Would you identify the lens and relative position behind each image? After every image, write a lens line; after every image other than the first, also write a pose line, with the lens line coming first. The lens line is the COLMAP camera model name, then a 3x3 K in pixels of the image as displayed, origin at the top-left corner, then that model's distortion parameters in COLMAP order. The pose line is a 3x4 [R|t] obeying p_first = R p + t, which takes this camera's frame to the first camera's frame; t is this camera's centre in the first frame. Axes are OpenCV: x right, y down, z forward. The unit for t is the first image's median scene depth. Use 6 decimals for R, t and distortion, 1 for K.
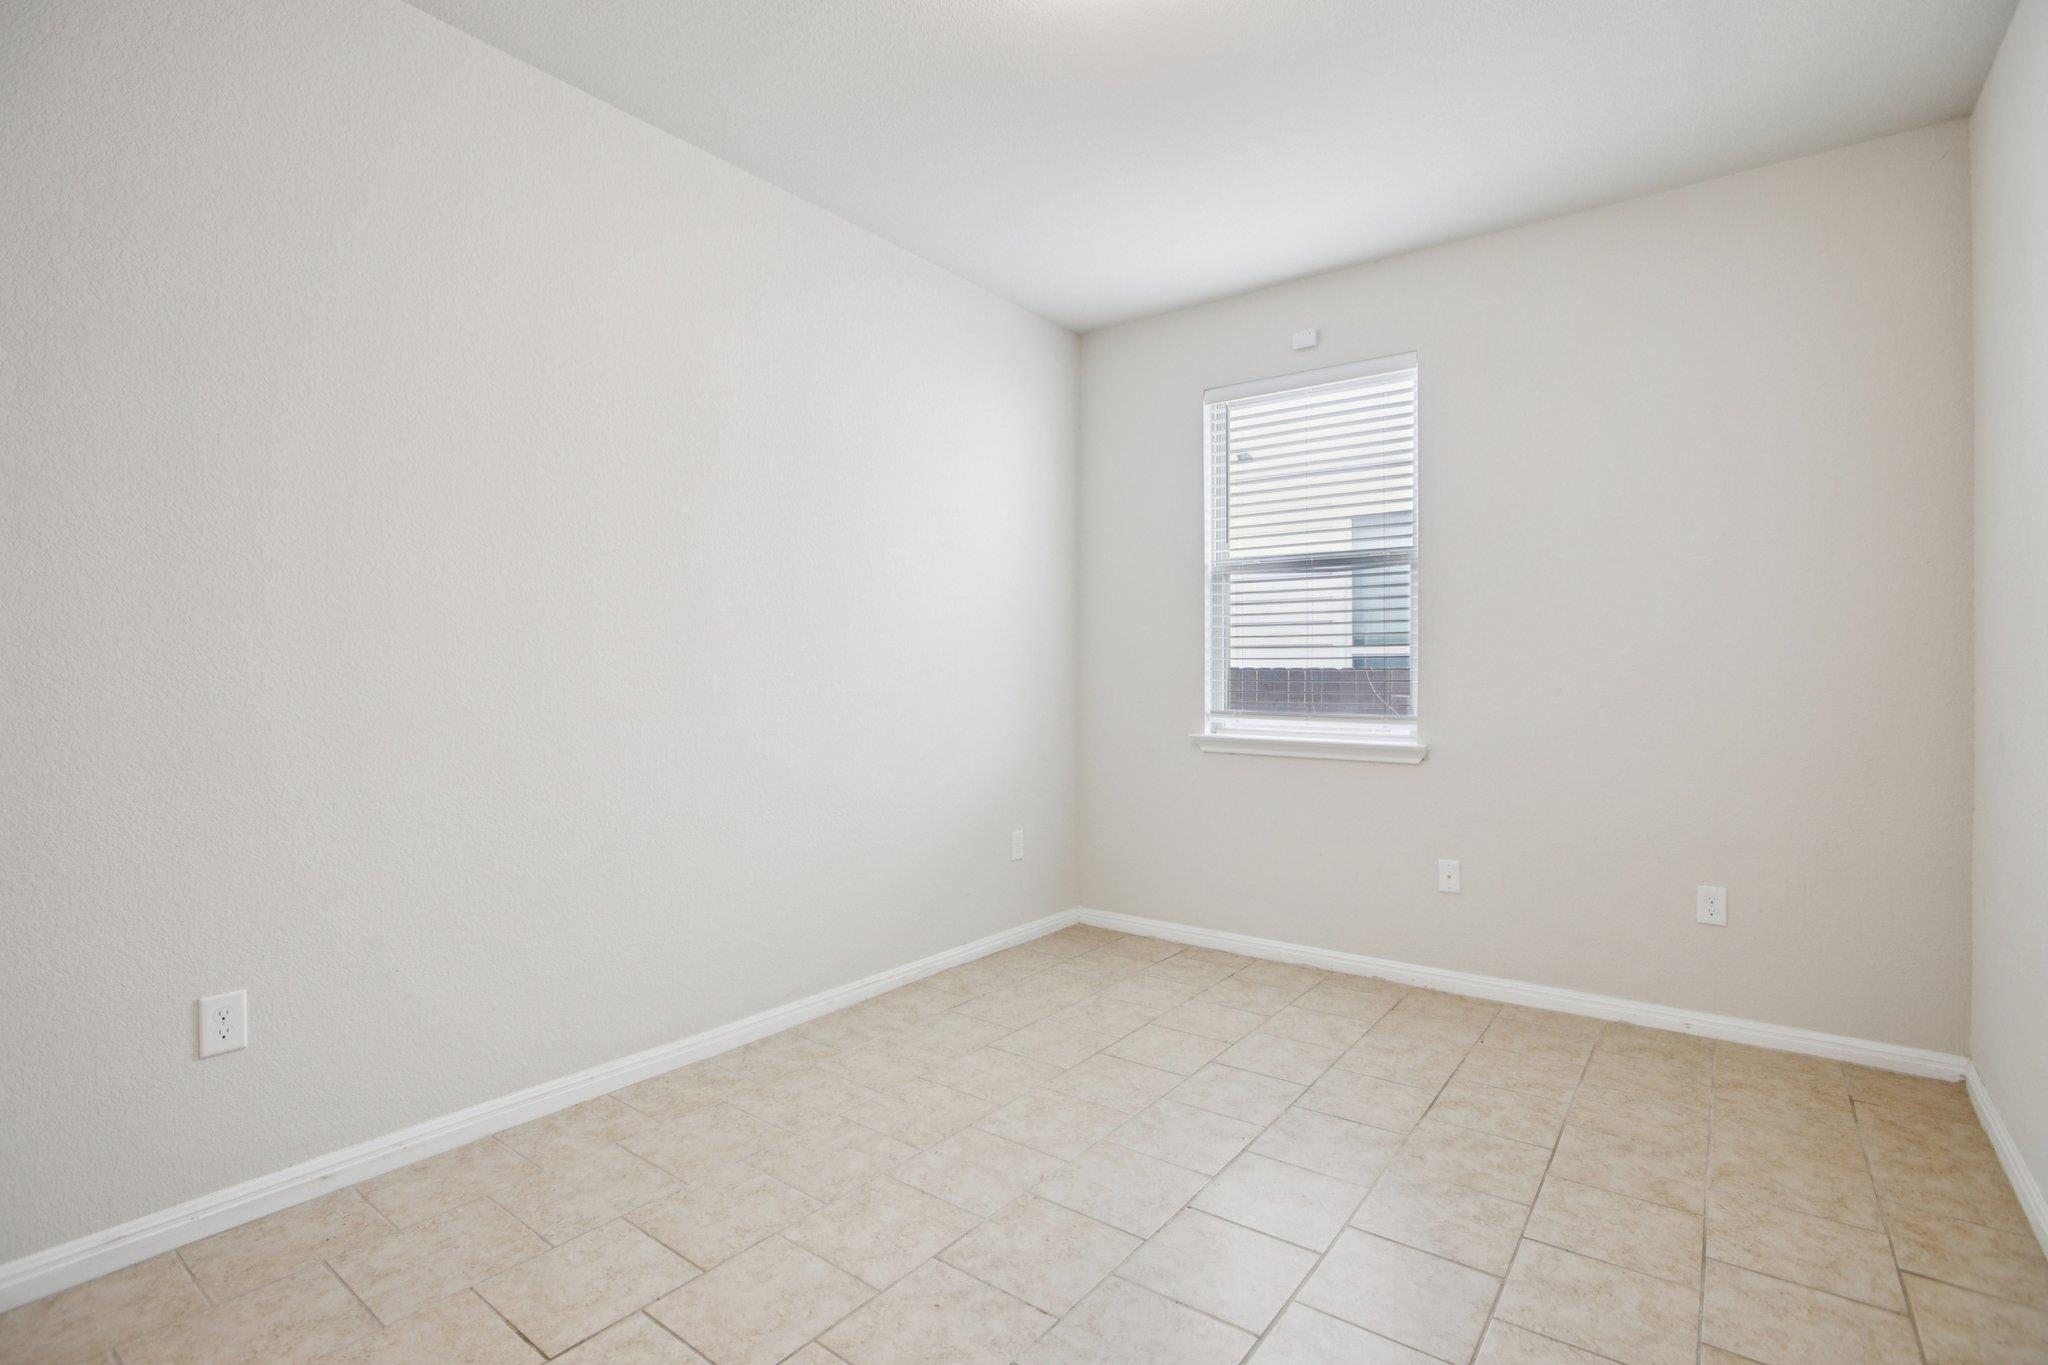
lens RADIAL K [[966.9, 0, 1006.6], [0, 966.9, 680.0], [0, 0, 1]] dist [-0.021119, 0.003900]
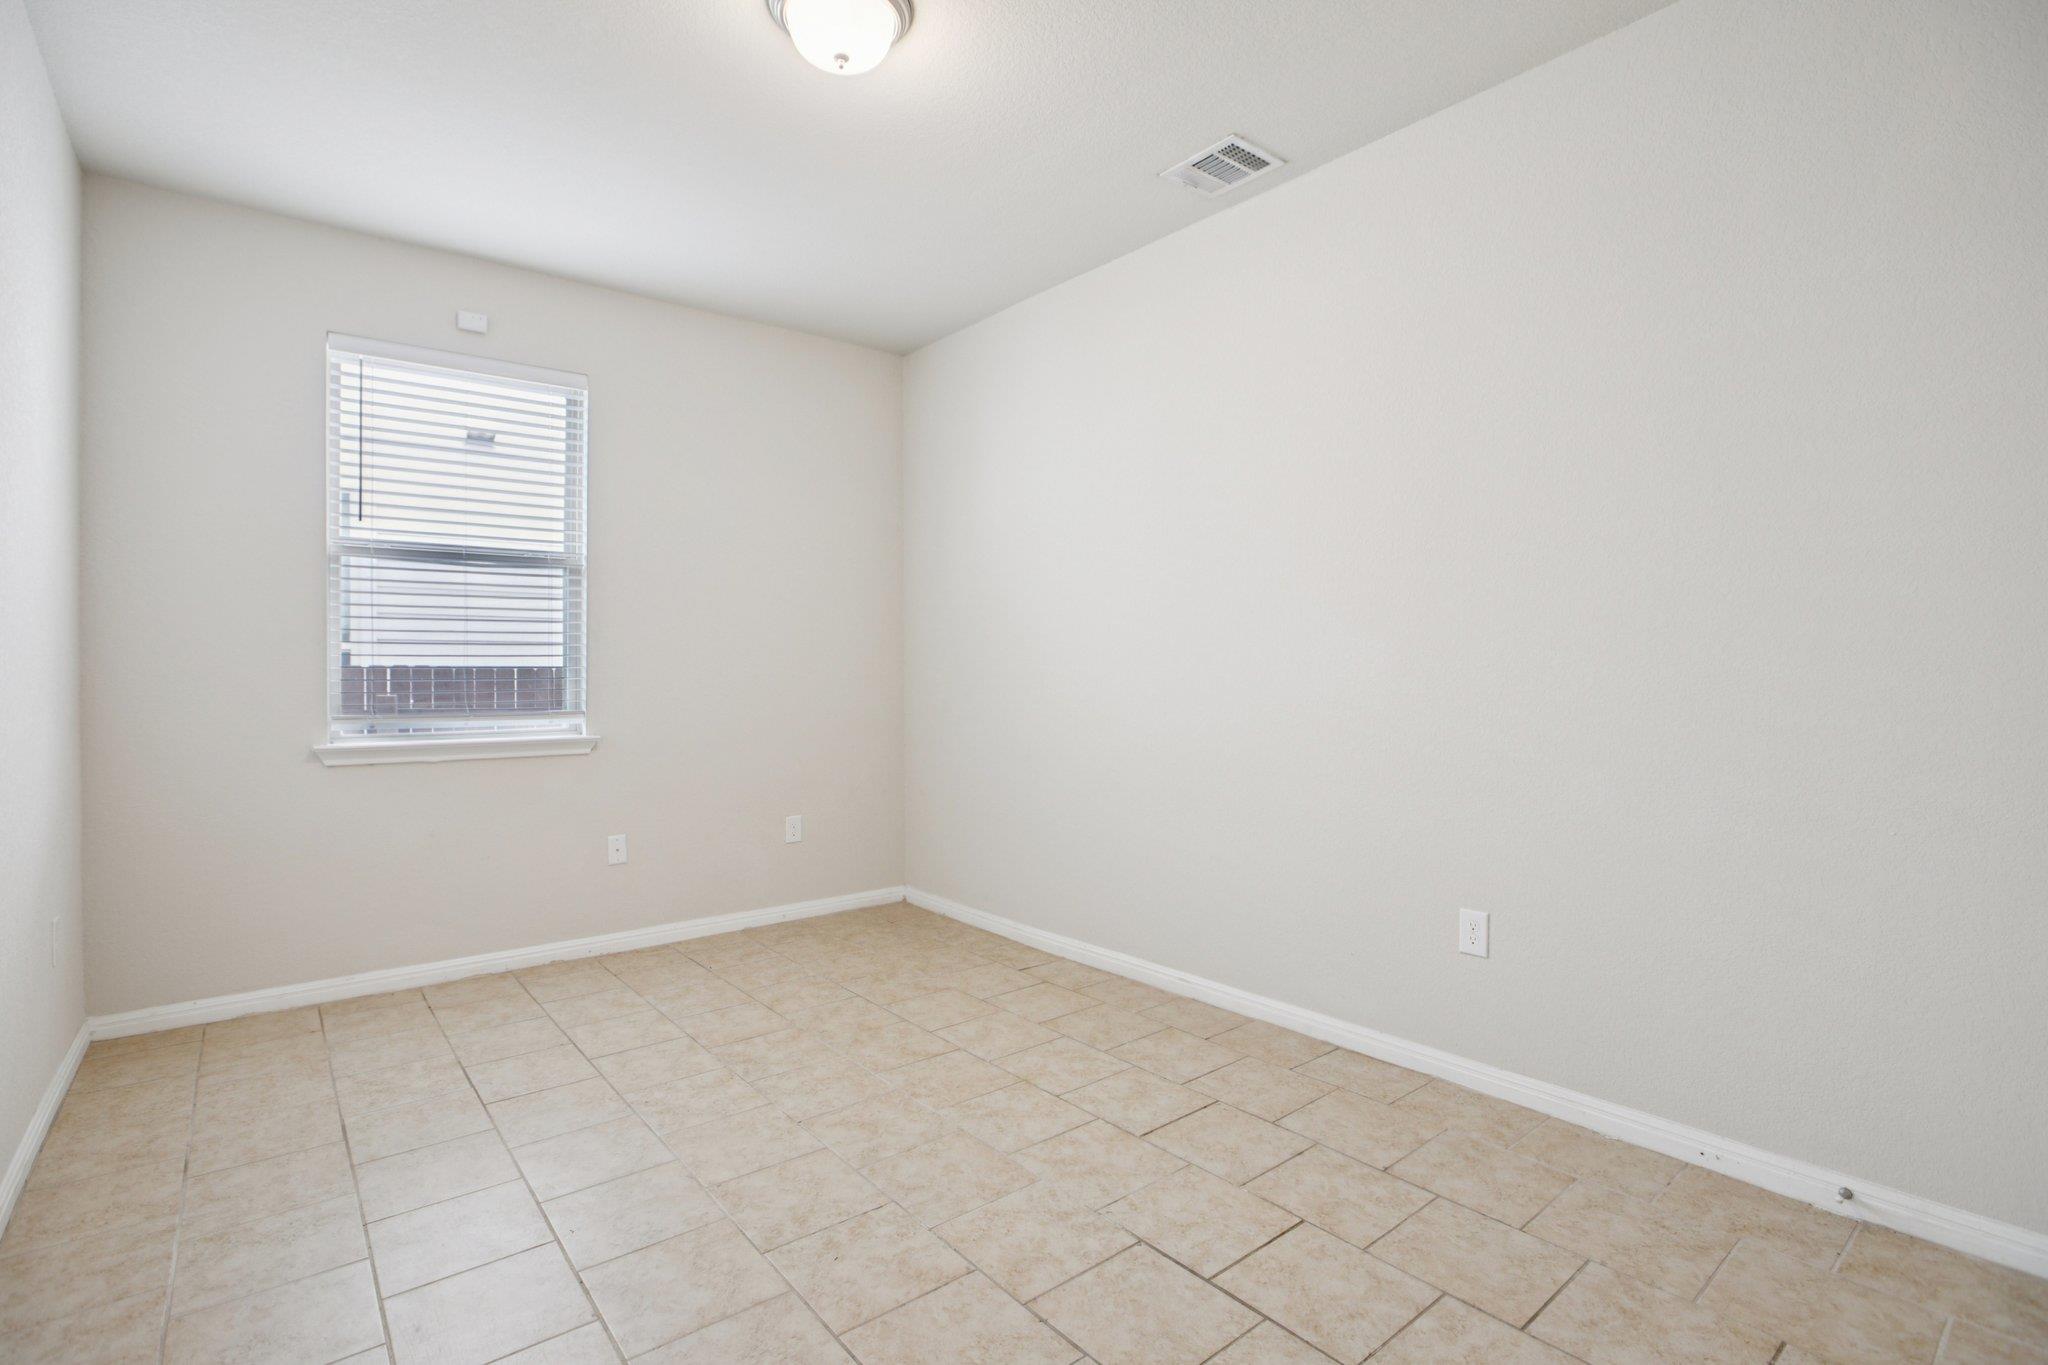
lens RADIAL K [[966.9, 0, 1017.1], [0, 966.9, 679.1], [0, 0, 1]] dist [-0.021119, 0.003900]
pose [[0.232465, -0.007514, 0.972576, -0.583577], [0.006937, 0.999958, 0.006067, -0.001675], [-0.972580, 0.005336, 0.232507, 0.300122]]
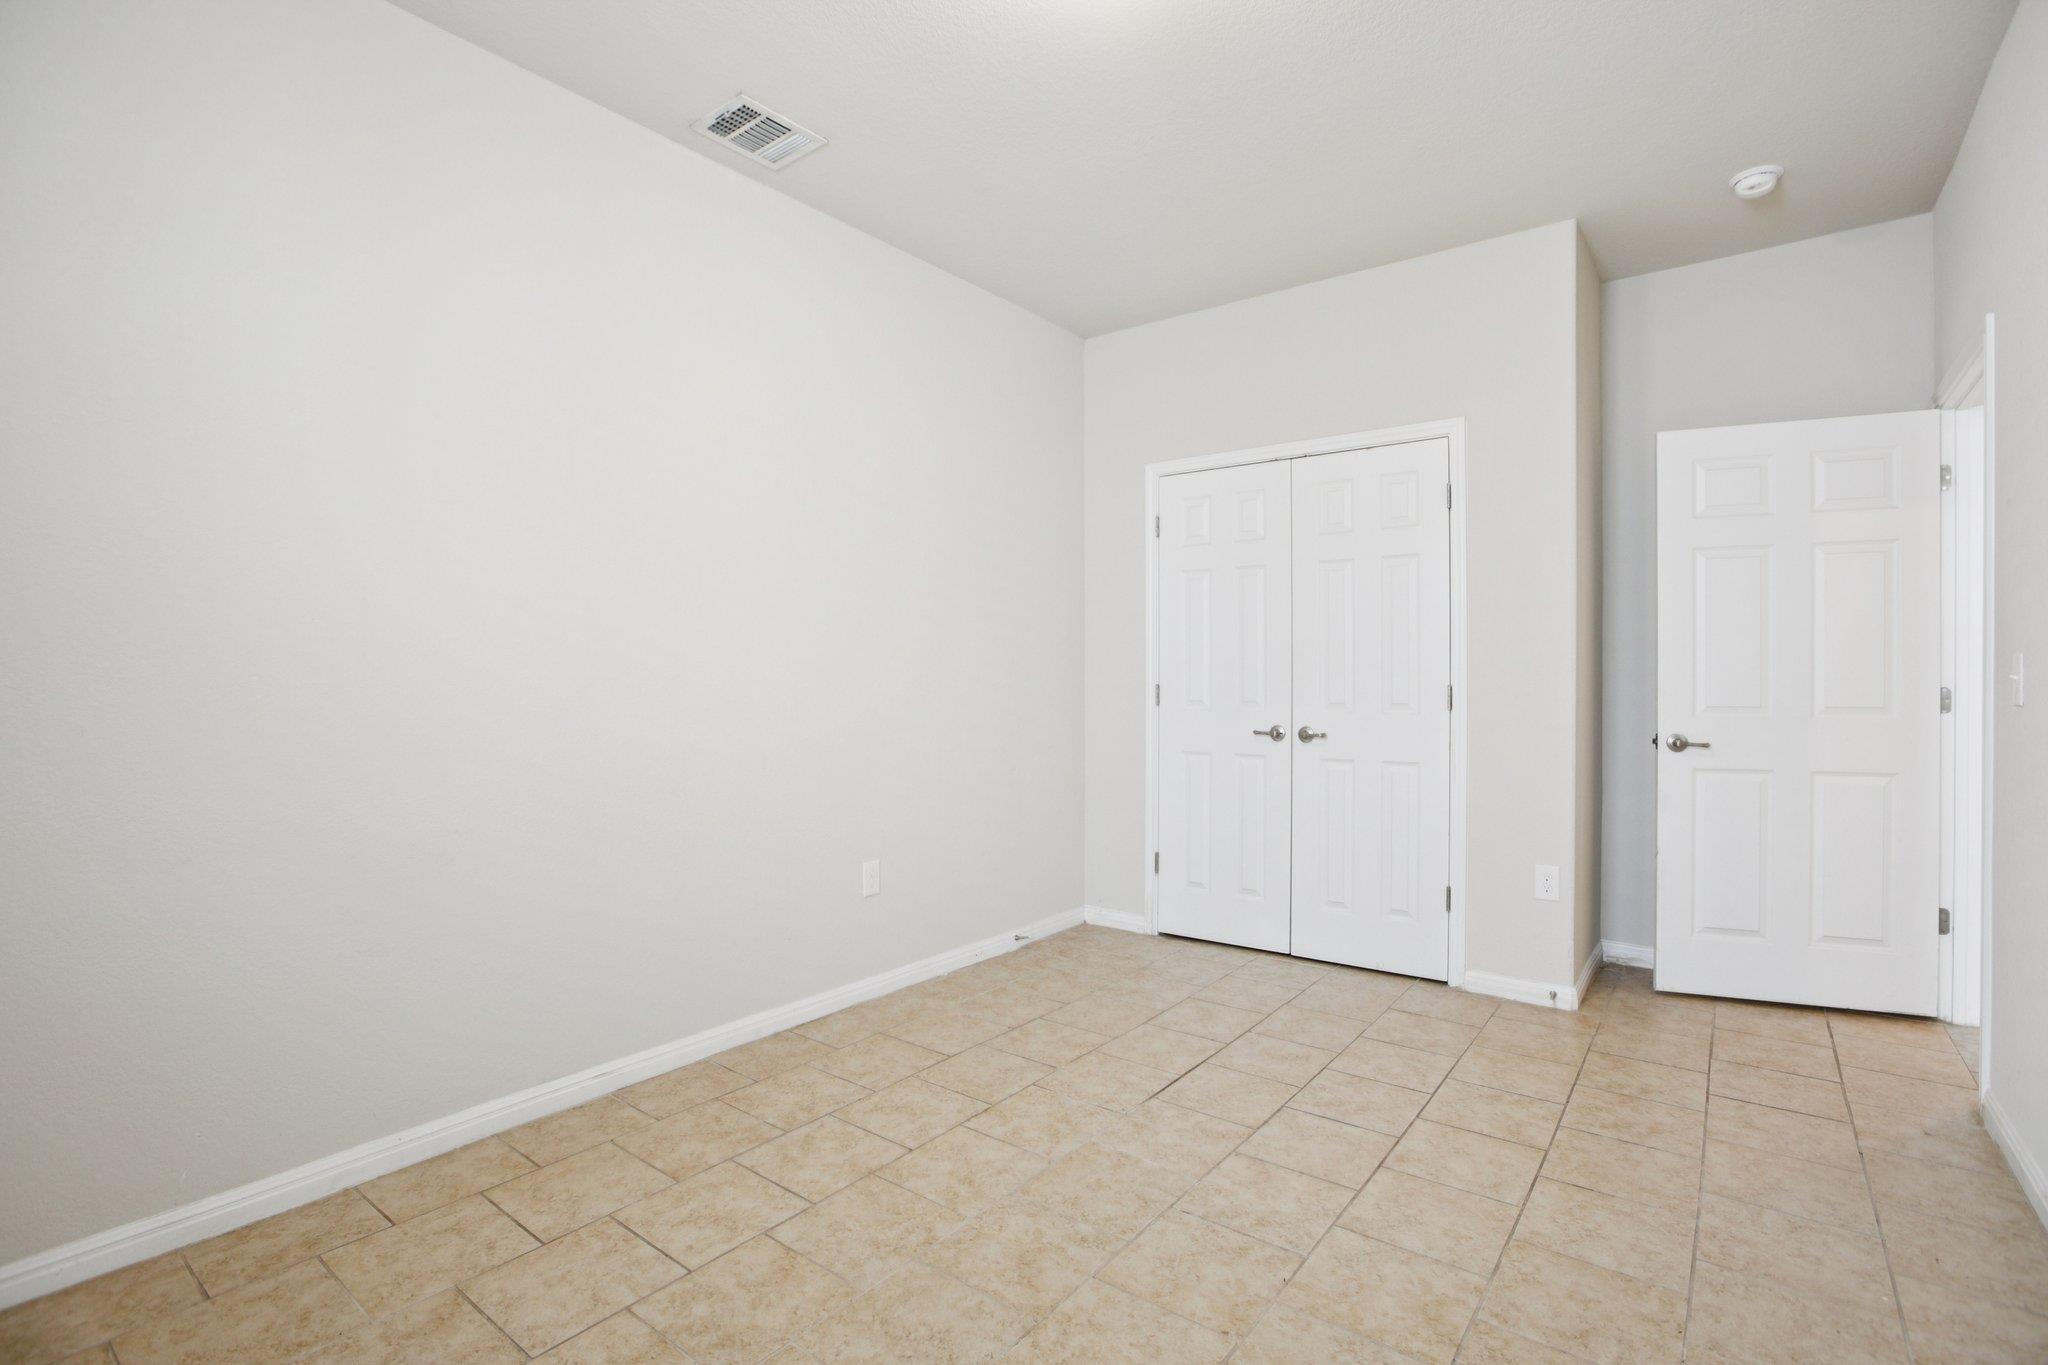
lens RADIAL K [[966.9, 0, 1027.0], [0, 966.9, 679.7], [0, 0, 1]] dist [-0.021119, 0.003900]
pose [[-0.999961, -0.002821, -0.008328, 0.133674], [-0.002827, 0.999996, 0.000671, 0.000333], [0.008326, 0.000694, -0.999965, 1.184054]]
